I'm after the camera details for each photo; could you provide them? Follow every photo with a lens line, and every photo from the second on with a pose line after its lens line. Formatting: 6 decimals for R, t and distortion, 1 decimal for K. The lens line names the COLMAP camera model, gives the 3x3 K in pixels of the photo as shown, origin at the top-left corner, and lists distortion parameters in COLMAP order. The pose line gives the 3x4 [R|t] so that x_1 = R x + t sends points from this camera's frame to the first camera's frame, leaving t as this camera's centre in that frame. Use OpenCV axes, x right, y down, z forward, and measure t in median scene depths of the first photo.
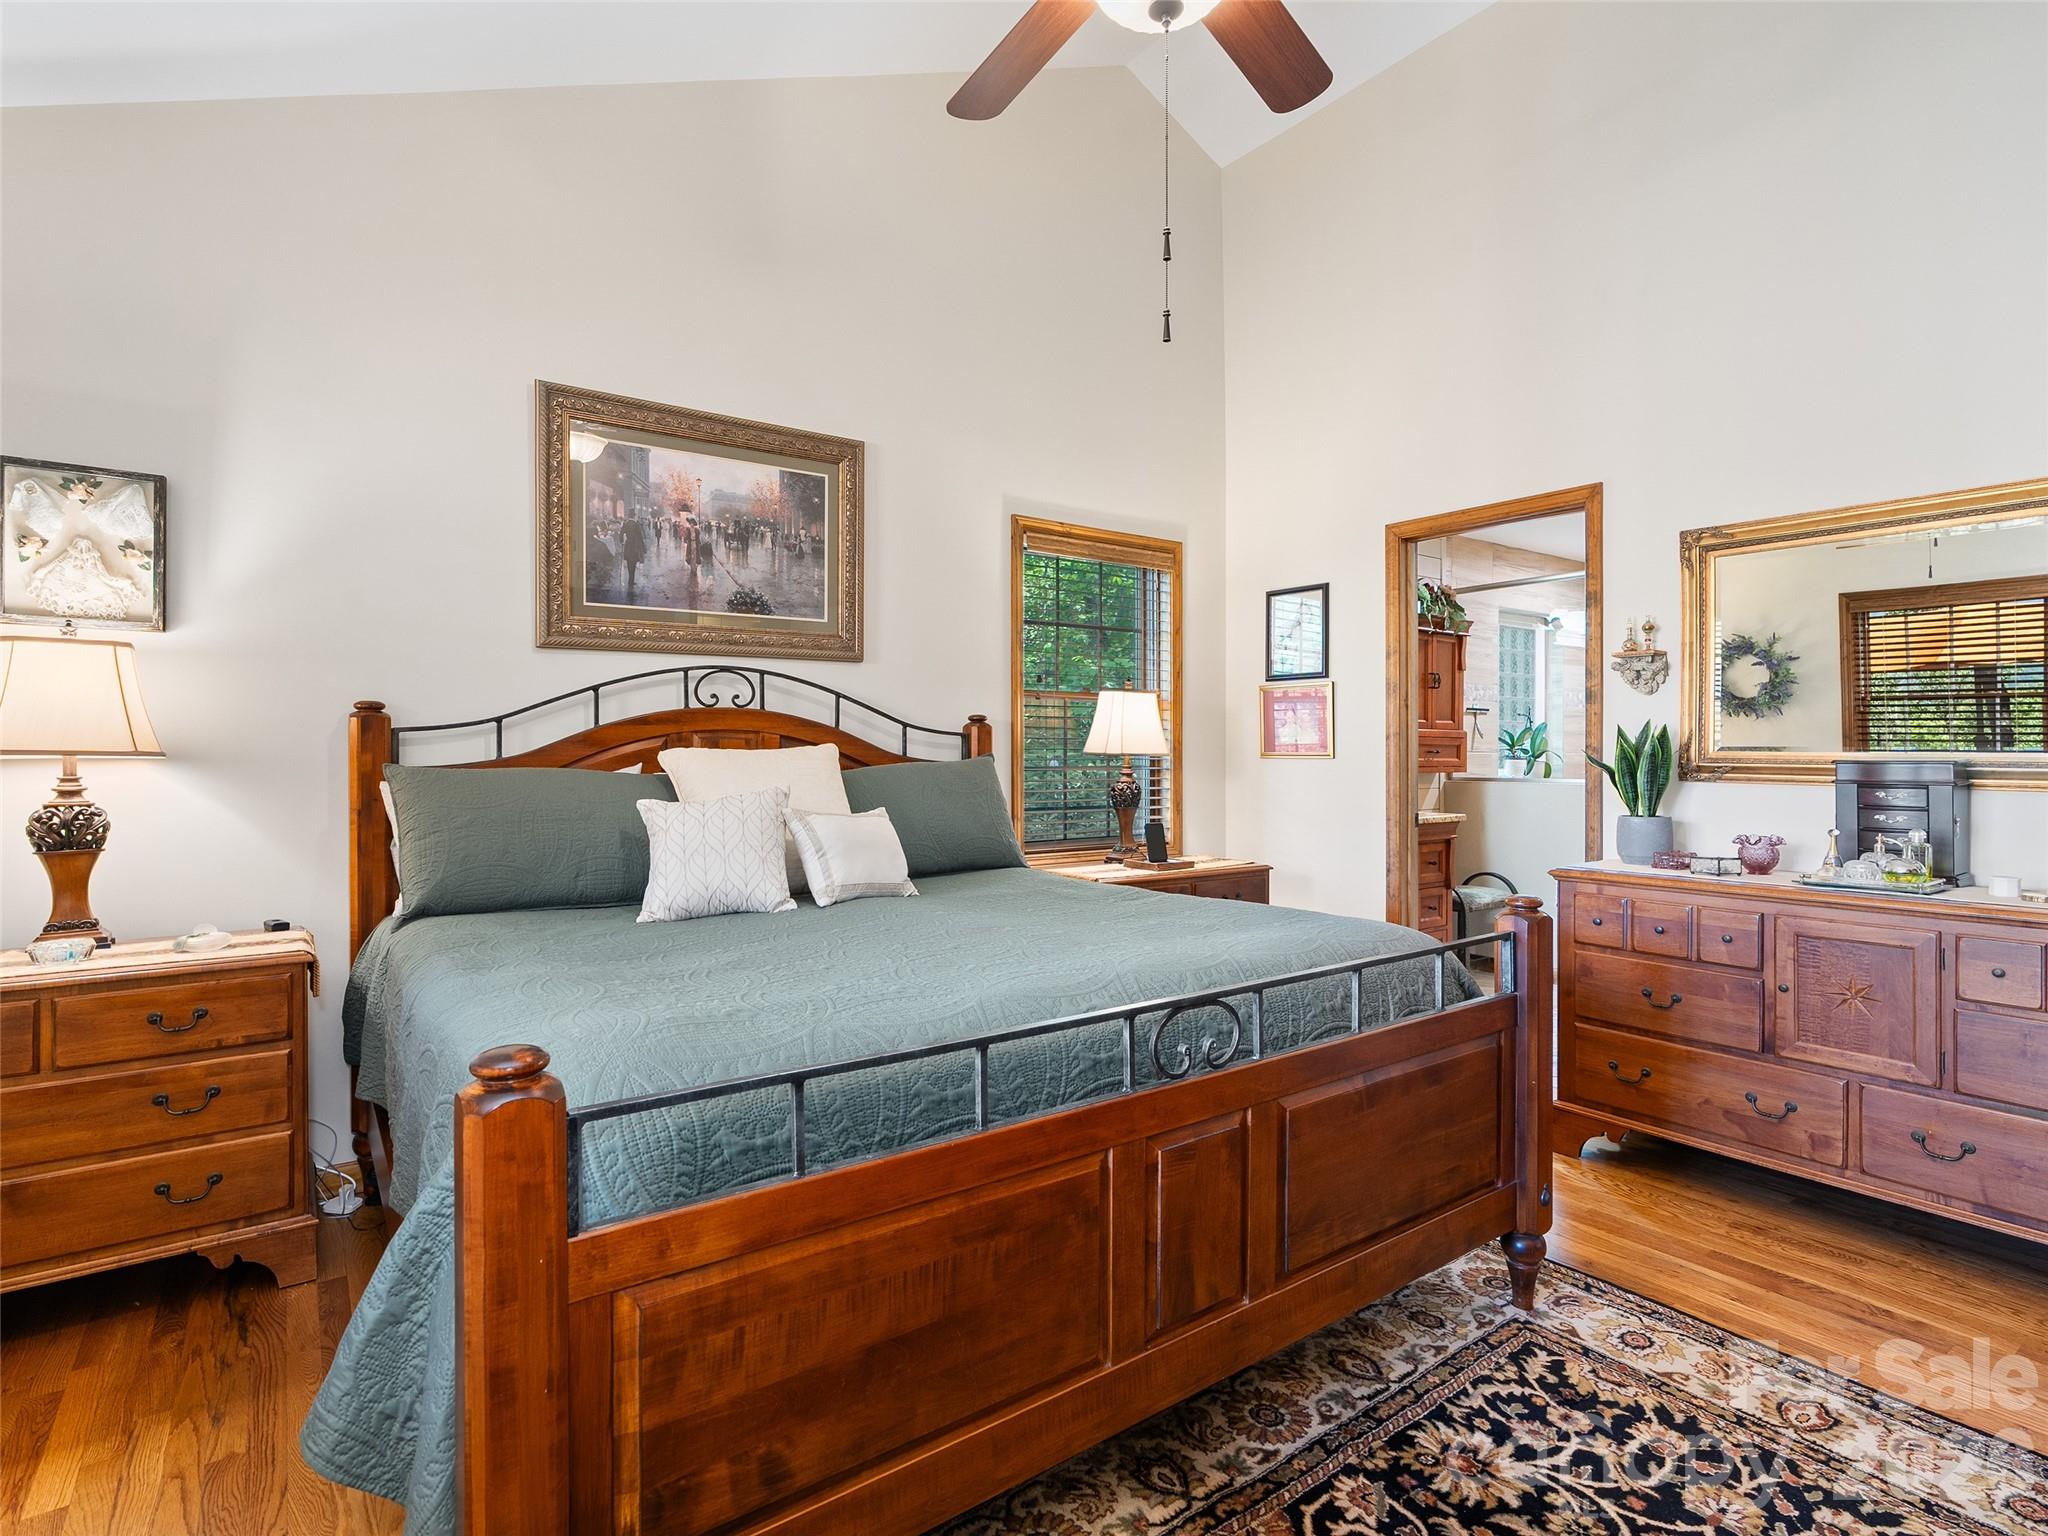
lens RADIAL K [[1037.4, 0, 1022.7], [0, 1037.4, 752.6], [0, 0, 1]] dist [-0.011269, 0.005404]
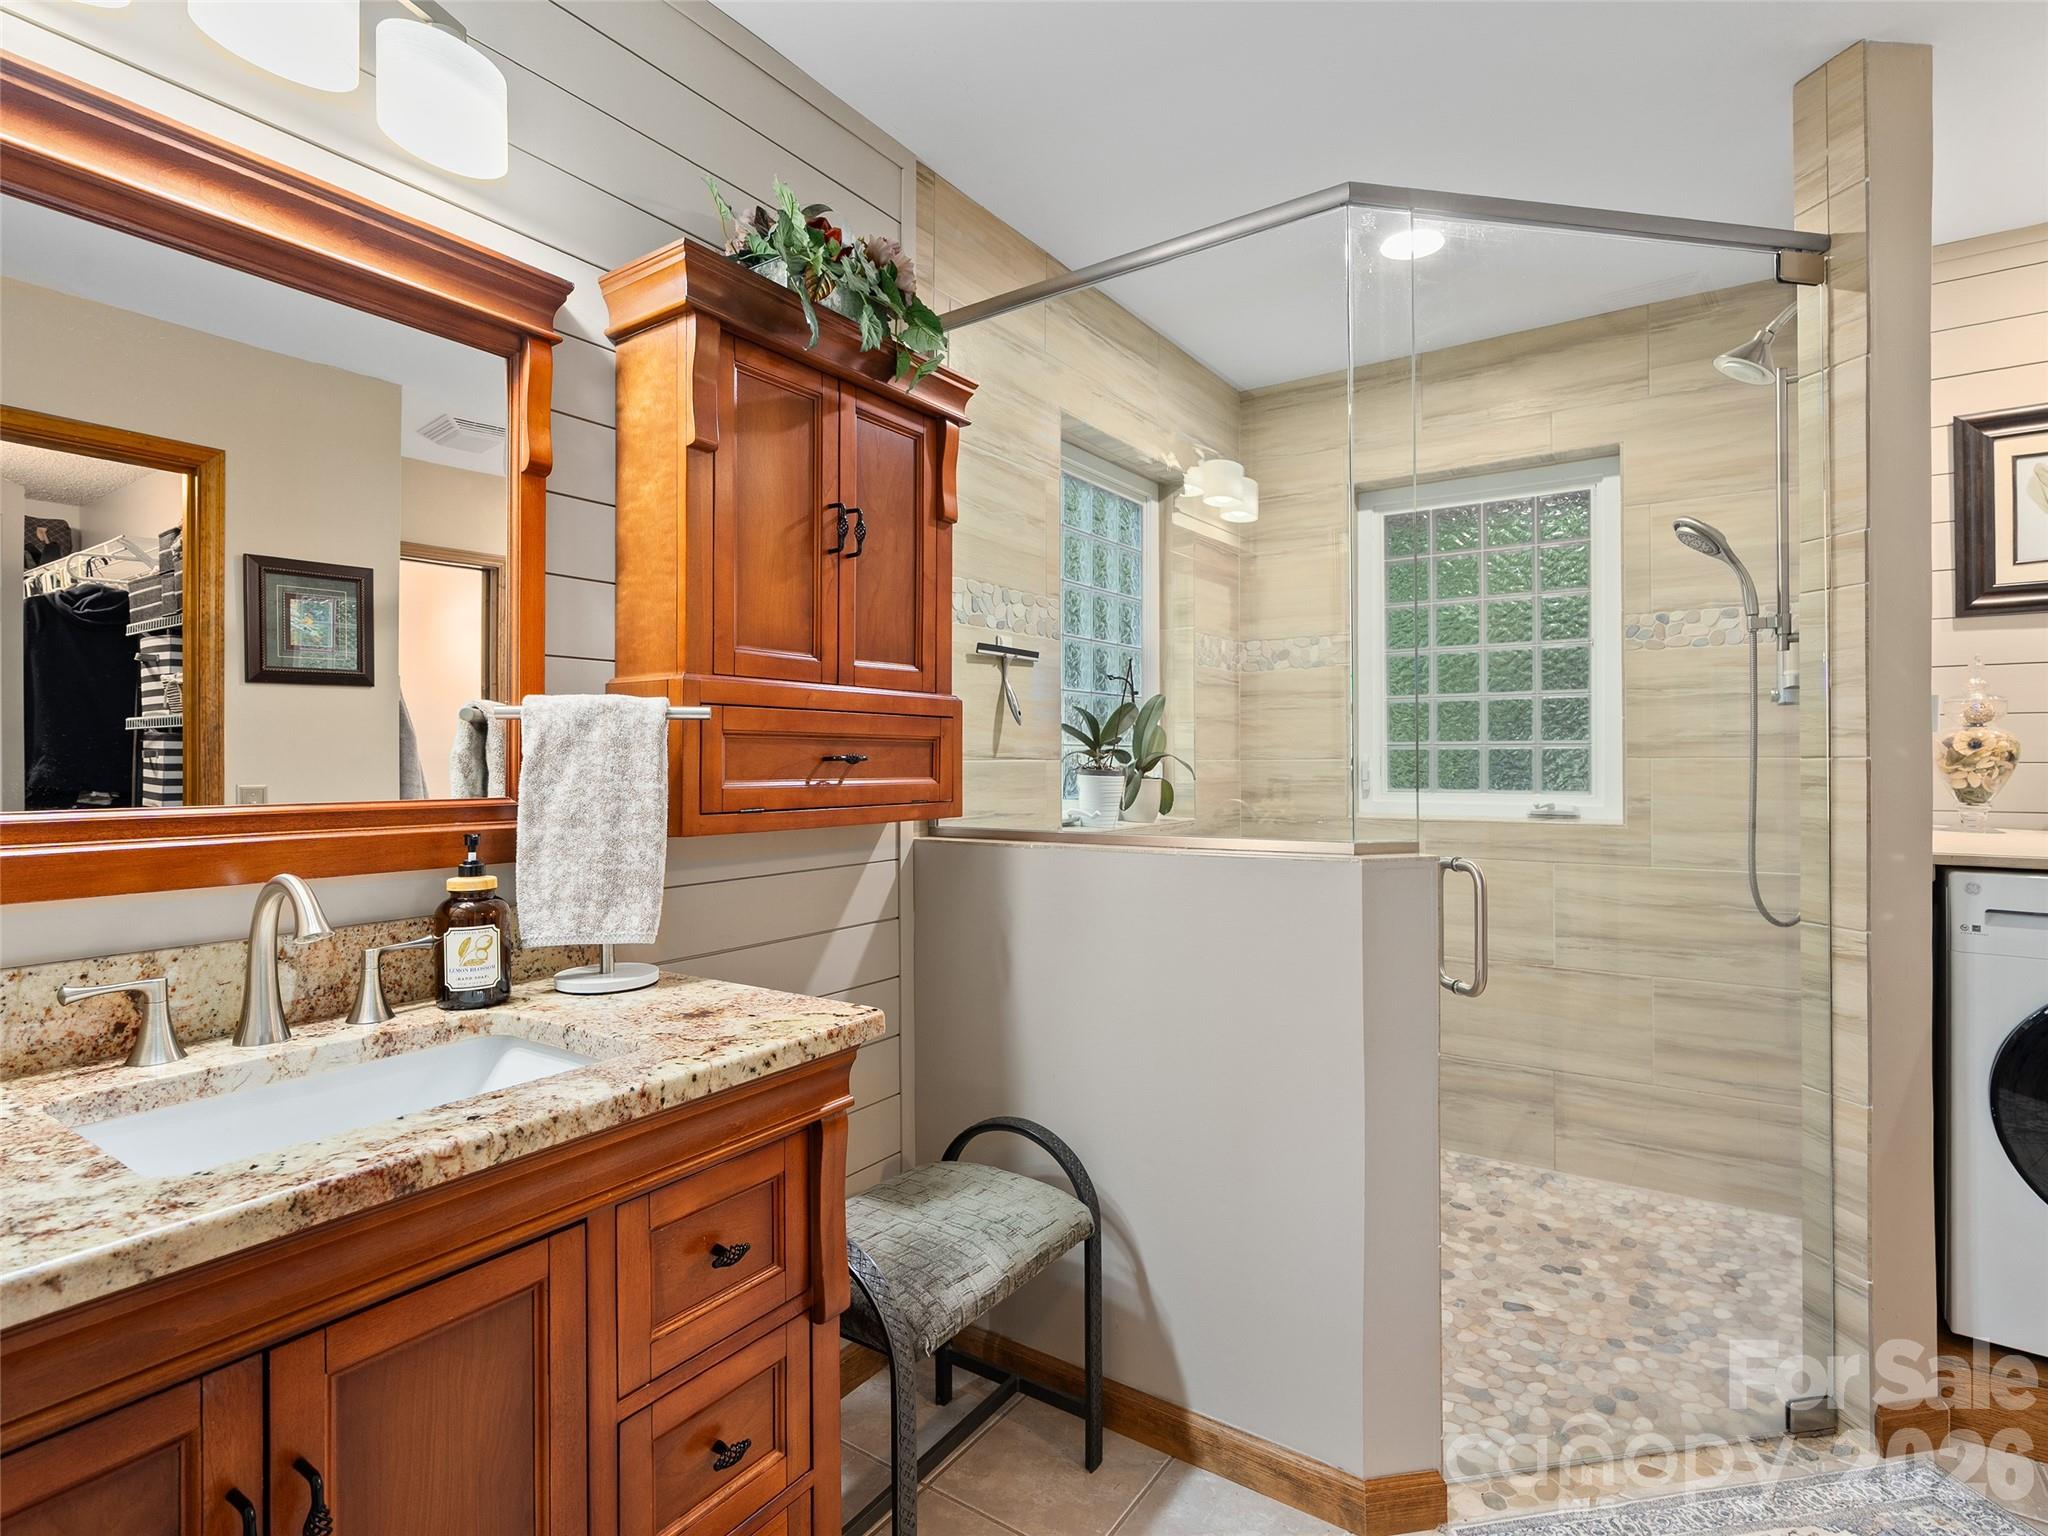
lens RADIAL K [[1037.4, 0, 1023.6], [0, 1037.4, 757.8], [0, 0, 1]] dist [-0.011269, 0.005404]
pose [[0.942615, -0.008786, 0.333766, 0.282251], [0.010152, 0.999946, -0.002349, -0.000103], [-0.333728, 0.005603, 0.942653, 0.564630]]
